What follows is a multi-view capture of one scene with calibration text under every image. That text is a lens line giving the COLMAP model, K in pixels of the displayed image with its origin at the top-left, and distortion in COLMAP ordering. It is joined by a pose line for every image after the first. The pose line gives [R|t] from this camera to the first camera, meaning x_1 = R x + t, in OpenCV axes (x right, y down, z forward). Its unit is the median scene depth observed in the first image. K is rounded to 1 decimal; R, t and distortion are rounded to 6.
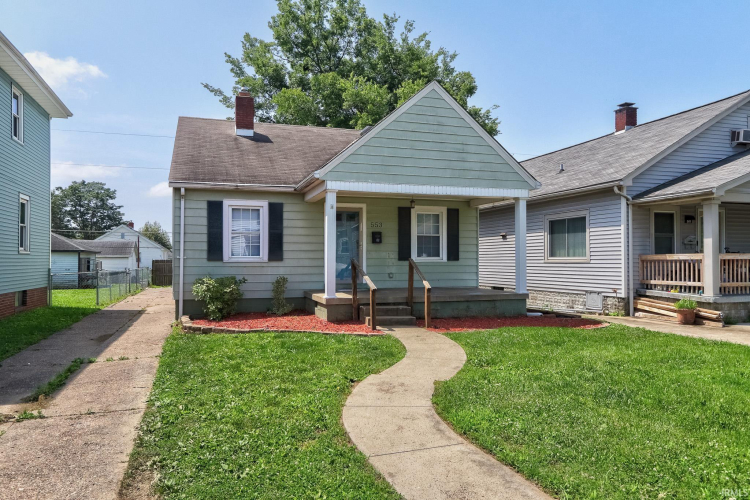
lens RADIAL K [[518.2, 0, 375.0], [0, 518.2, 250.0], [0, 0, 1]] dist [-0.001735, -0.000313]
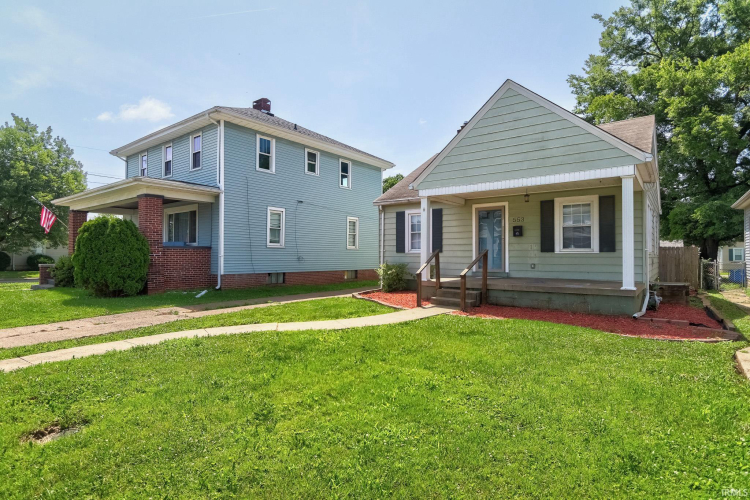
lens RADIAL K [[404.1, 0, 375.0], [0, 404.1, 250.0], [0, 0, 1]] dist [-0.000154, 0.000022]
pose [[0.571396, -0.009712, -0.820617, 0.554422], [0.013445, 0.999907, -0.002472, 0.014392], [0.820564, -0.009621, 0.571473, 0.270852]]
